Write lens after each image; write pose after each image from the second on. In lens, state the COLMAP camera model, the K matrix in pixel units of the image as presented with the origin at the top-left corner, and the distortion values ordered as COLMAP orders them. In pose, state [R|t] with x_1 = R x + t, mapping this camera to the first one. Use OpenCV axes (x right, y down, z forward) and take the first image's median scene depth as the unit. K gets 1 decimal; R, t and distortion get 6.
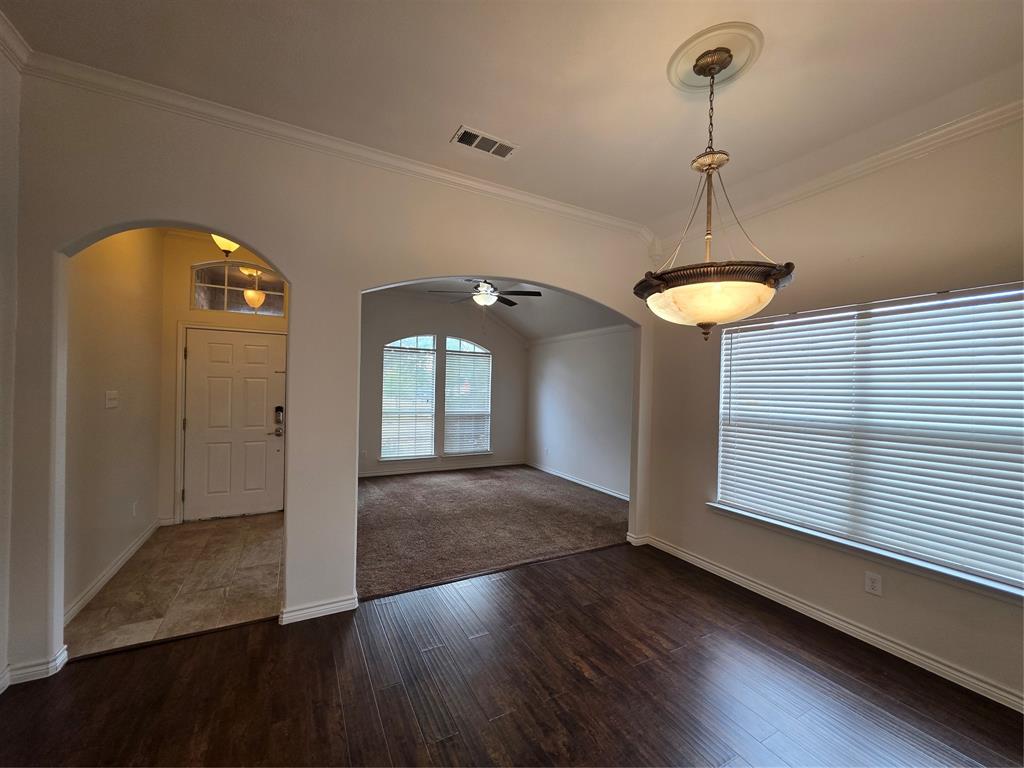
lens RADIAL K [[411.2, 0, 510.0], [0, 411.2, 387.1], [0, 0, 1]] dist [0.006026, 0.000248]
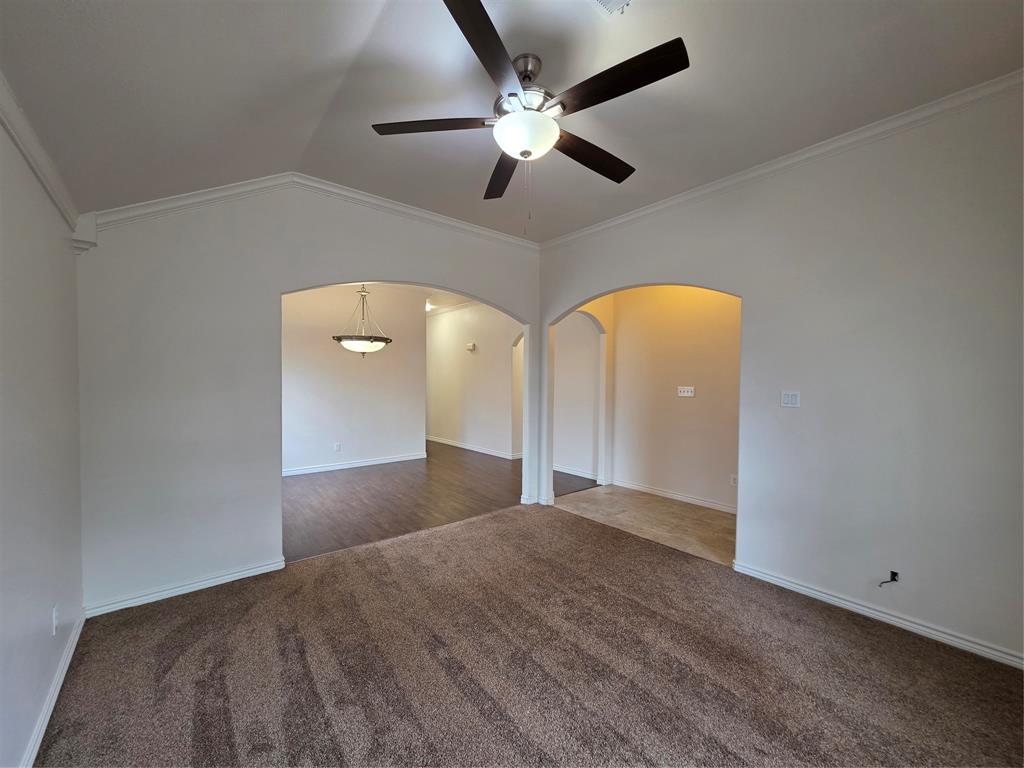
lens RADIAL K [[411.2, 0, 510.4], [0, 411.2, 388.2], [0, 0, 1]] dist [0.006026, 0.000248]
pose [[-0.977900, -0.026256, -0.207418, 0.023628], [-0.029951, 0.999443, 0.014693, 0.005775], [0.206916, 0.020581, -0.978142, 1.127837]]
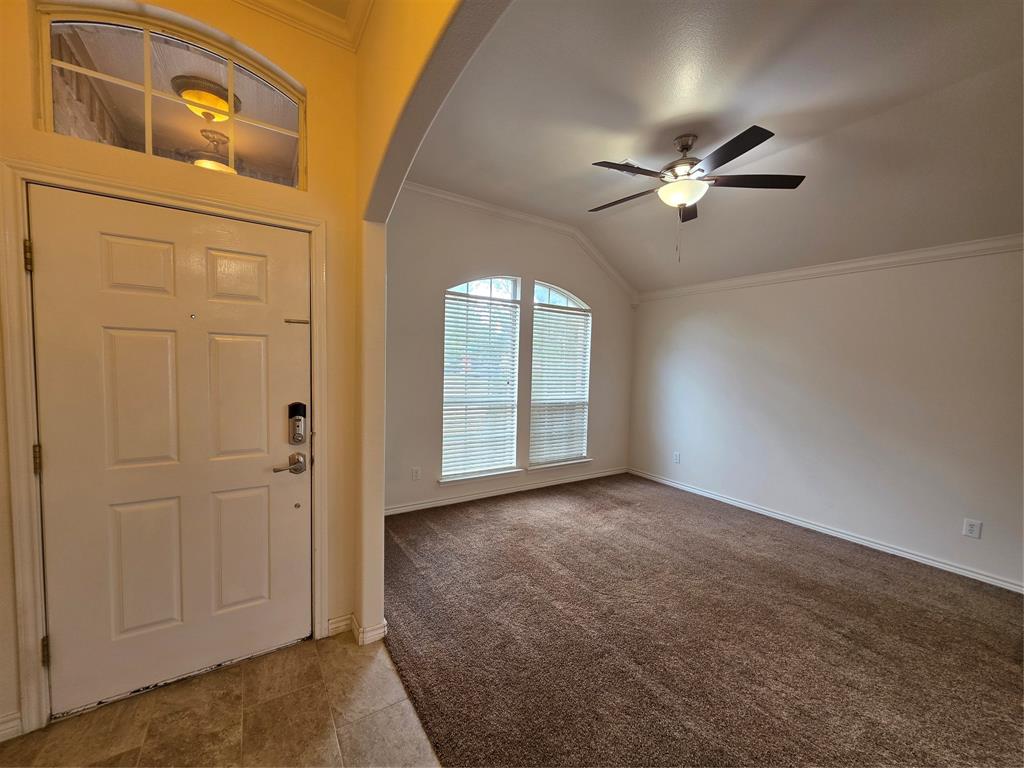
lens RADIAL K [[411.2, 0, 507.3], [0, 411.2, 387.2], [0, 0, 1]] dist [0.006026, 0.000248]
pose [[0.996436, -0.000699, 0.084354, -0.268147], [-0.004236, 0.998289, 0.058311, 0.003300], [-0.084251, -0.058461, 0.994728, 0.396206]]
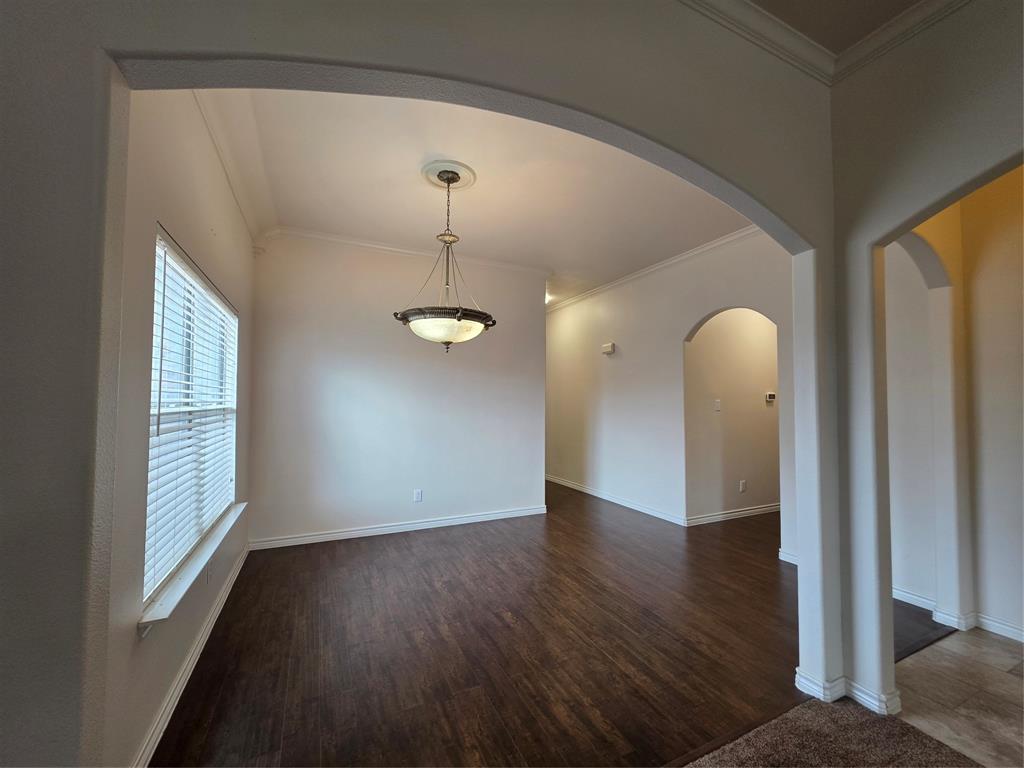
lens RADIAL K [[411.2, 0, 511.5], [0, 411.2, 385.7], [0, 0, 1]] dist [0.006026, 0.000248]
pose [[-0.998365, -0.026349, 0.050725, 0.044017], [-0.028287, 0.998883, -0.037858, 0.018952], [-0.049671, -0.039231, -0.997995, 0.733753]]
